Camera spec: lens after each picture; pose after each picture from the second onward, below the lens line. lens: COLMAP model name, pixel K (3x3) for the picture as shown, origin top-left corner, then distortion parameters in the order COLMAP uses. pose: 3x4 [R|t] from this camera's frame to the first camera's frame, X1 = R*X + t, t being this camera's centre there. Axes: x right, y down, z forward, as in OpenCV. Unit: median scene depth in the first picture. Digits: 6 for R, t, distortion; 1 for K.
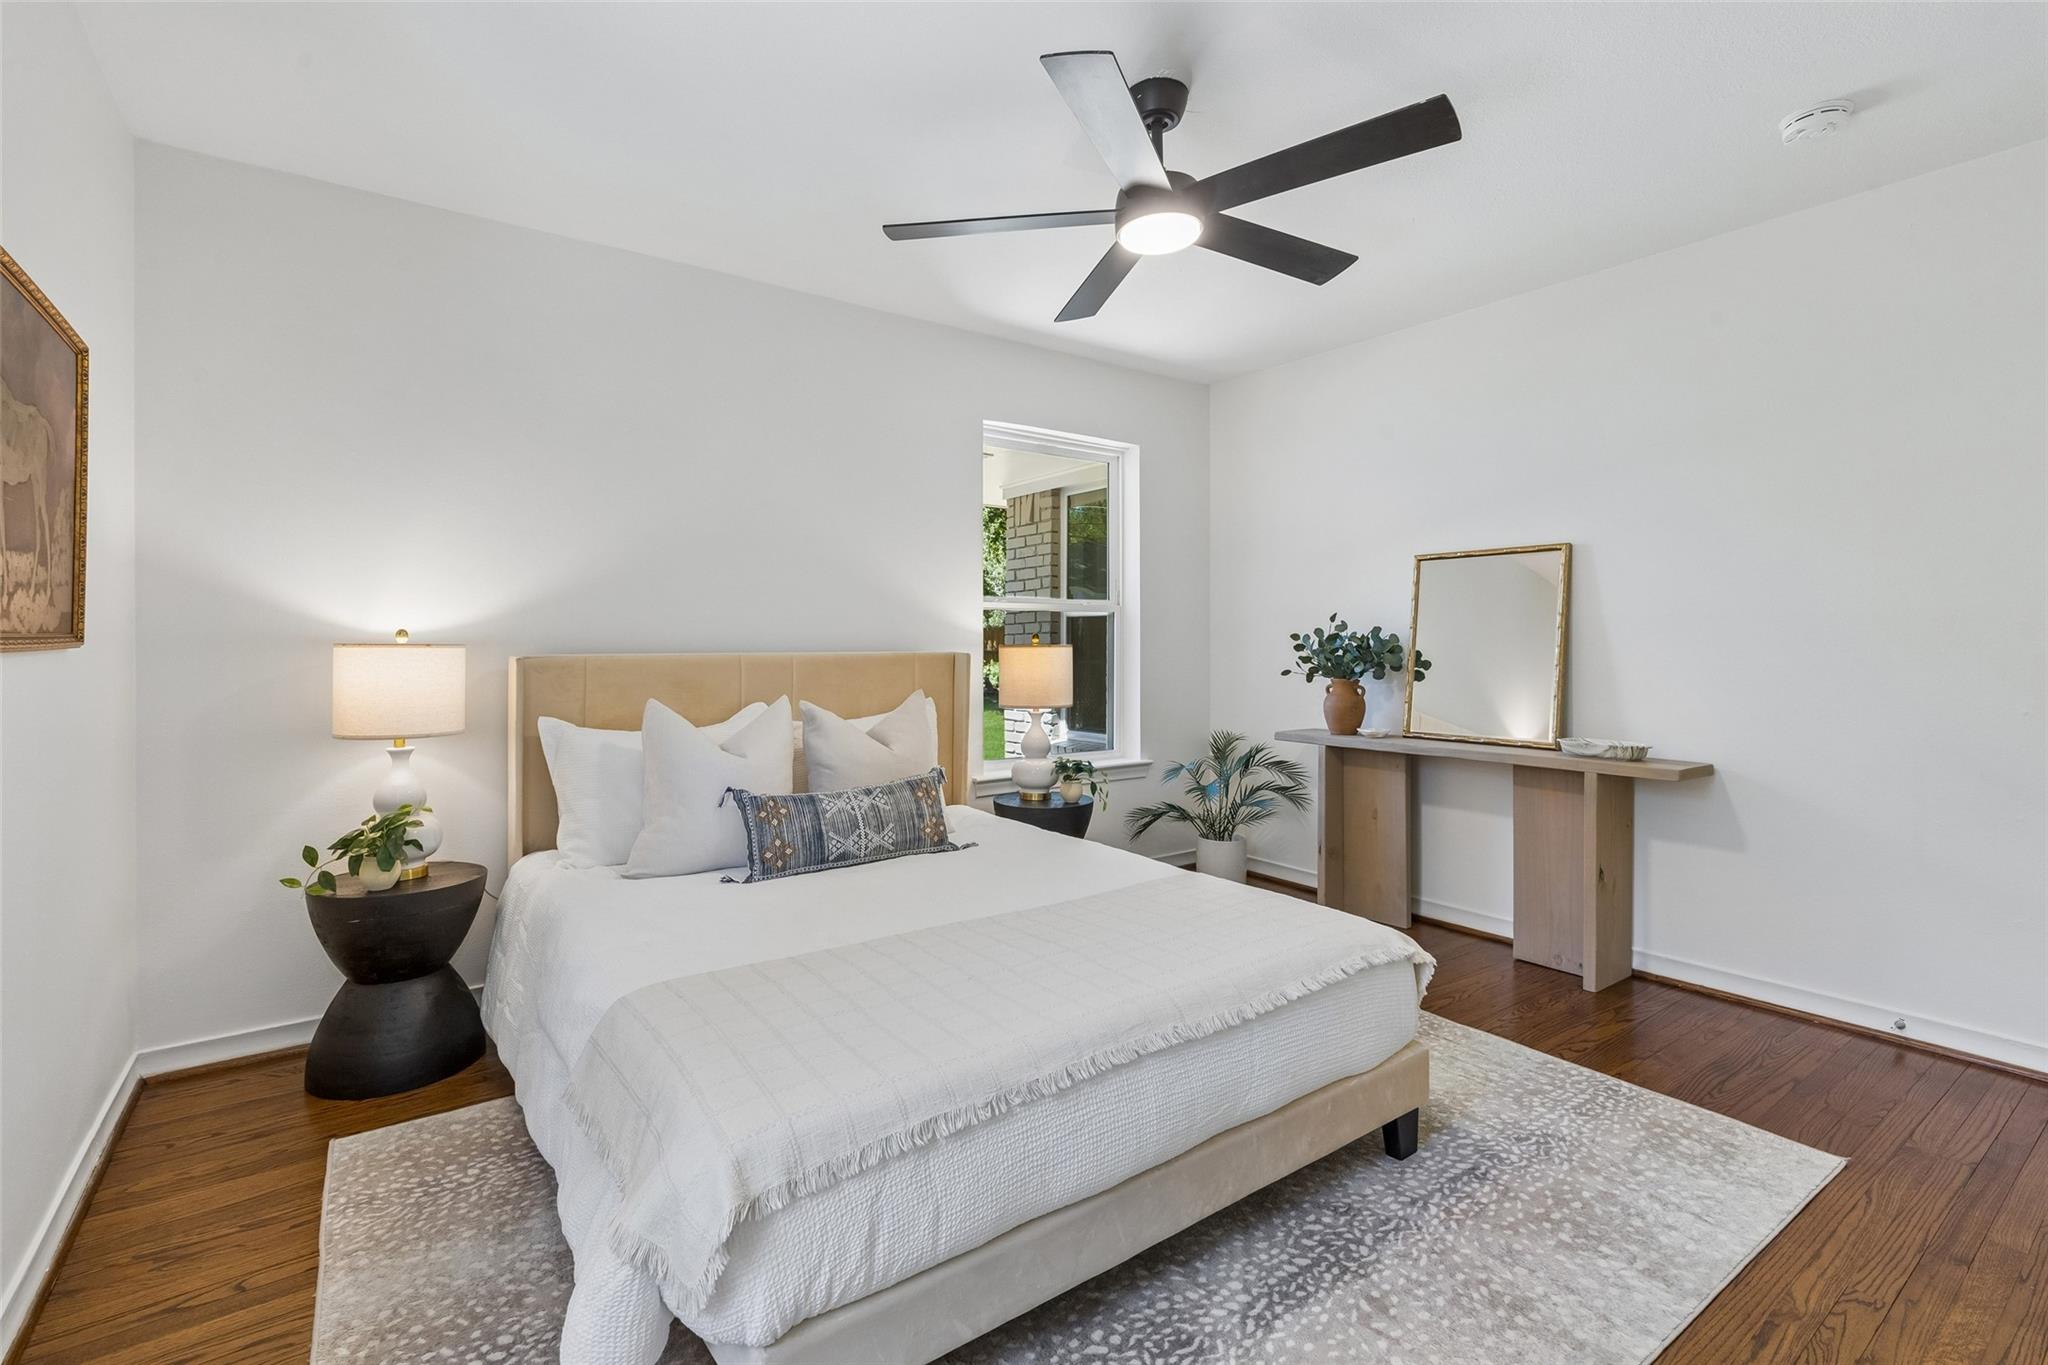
lens RADIAL K [[936.9, 0, 1022.1], [0, 936.9, 624.7], [0, 0, 1]] dist [-0.000206, -0.000019]
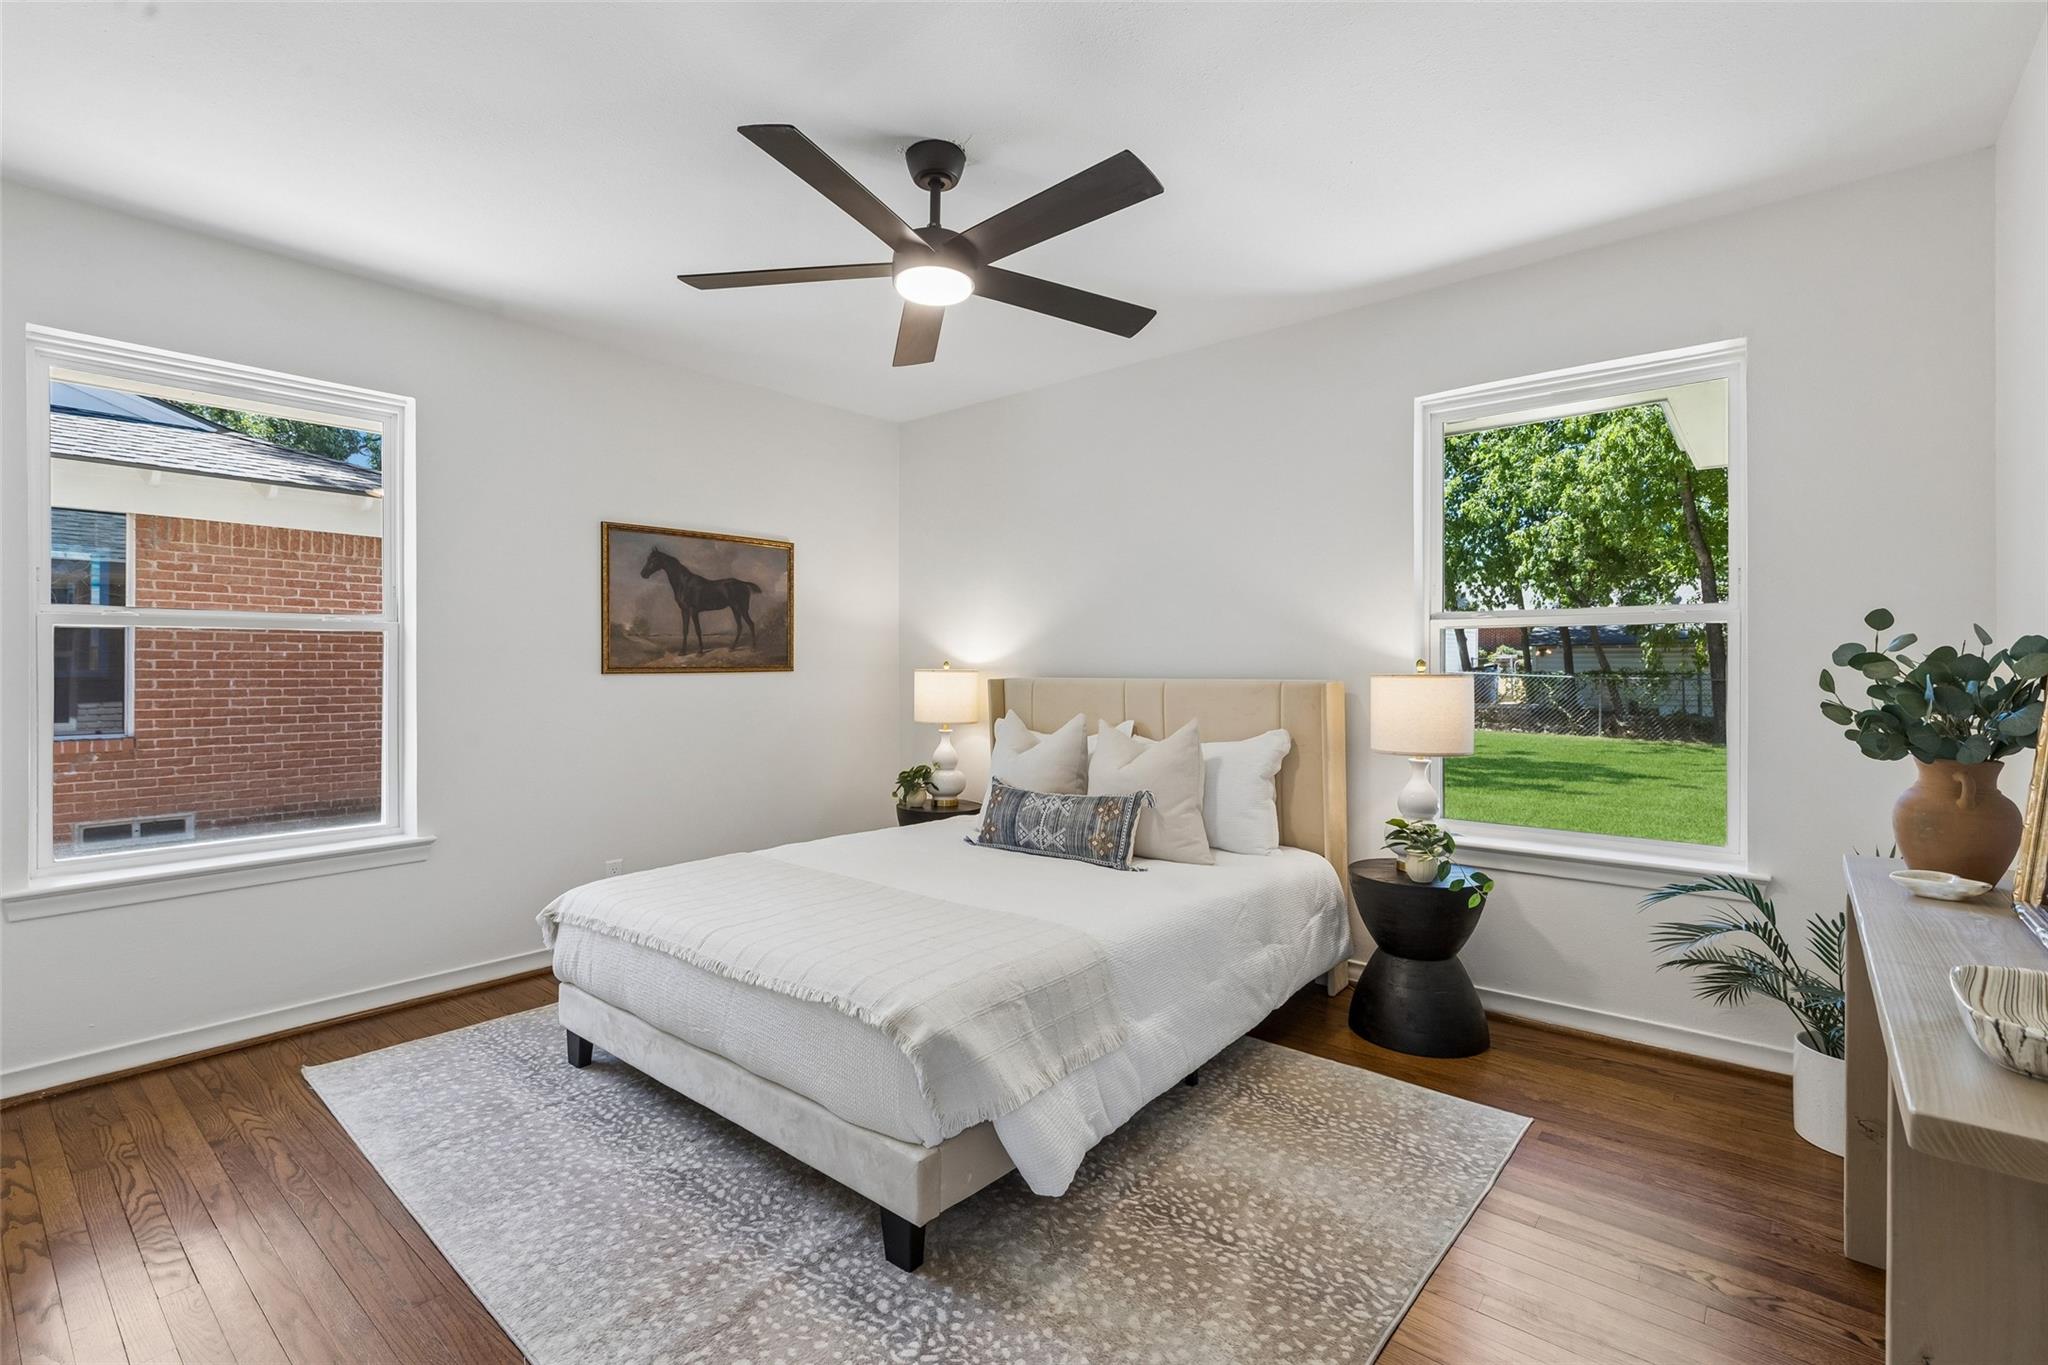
lens RADIAL K [[917.3, 0, 1024.0], [0, 917.3, 682.5], [0, 0, 1]] dist [0.001999, 0.000026]
pose [[0.247679, 0.014044, -0.968740, 0.948270], [0.009483, 0.999812, 0.016919, 0.015066], [0.968796, -0.013377, 0.247499, 0.690802]]
